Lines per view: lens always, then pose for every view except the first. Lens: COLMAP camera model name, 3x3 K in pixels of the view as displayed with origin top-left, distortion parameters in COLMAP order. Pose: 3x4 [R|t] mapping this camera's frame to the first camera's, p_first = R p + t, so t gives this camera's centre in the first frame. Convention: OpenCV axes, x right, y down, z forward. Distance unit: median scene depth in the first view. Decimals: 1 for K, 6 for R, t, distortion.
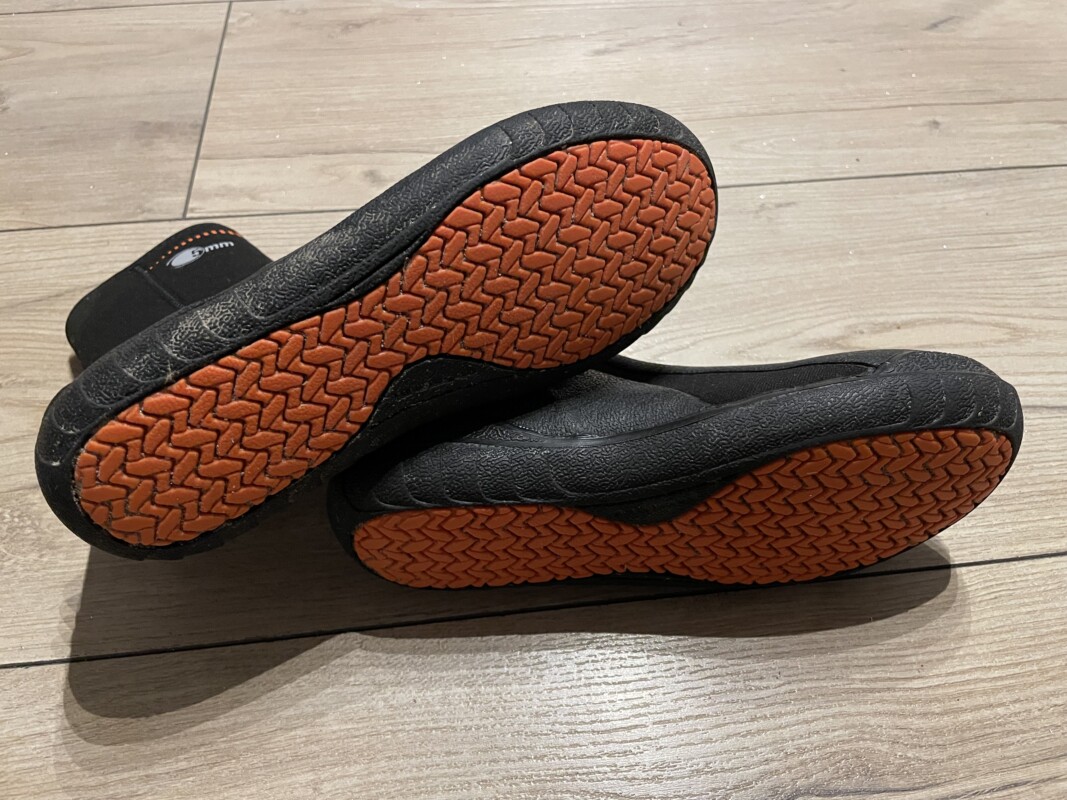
lens RADIAL K [[804.0, 0, 537.2], [0, 804.0, 409.7], [0, 0, 1]] dist [0.071914, -0.109677]
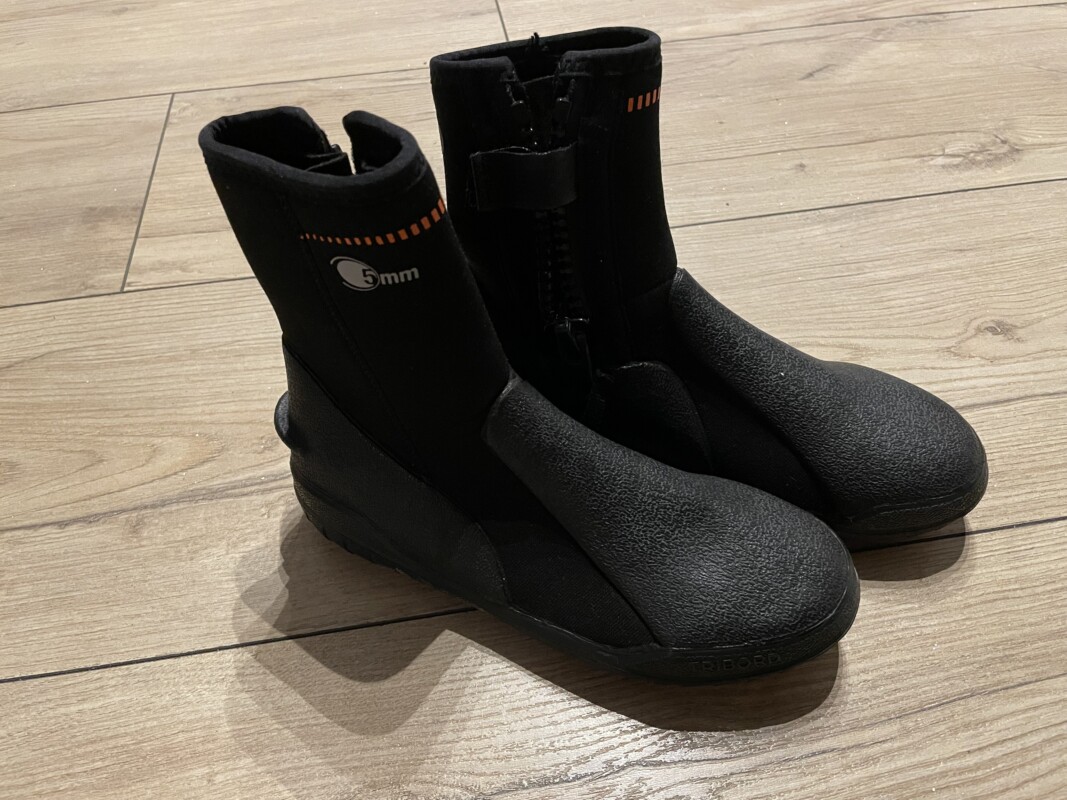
lens RADIAL K [[804.0, 0, 530.0], [0, 804.0, 405.4], [0, 0, 1]] dist [0.071914, -0.109677]
pose [[0.998333, -0.054969, -0.017592, 0.136163], [0.053988, 0.997182, -0.052098, 0.010521], [0.020406, 0.051061, 0.998487, -0.102816]]
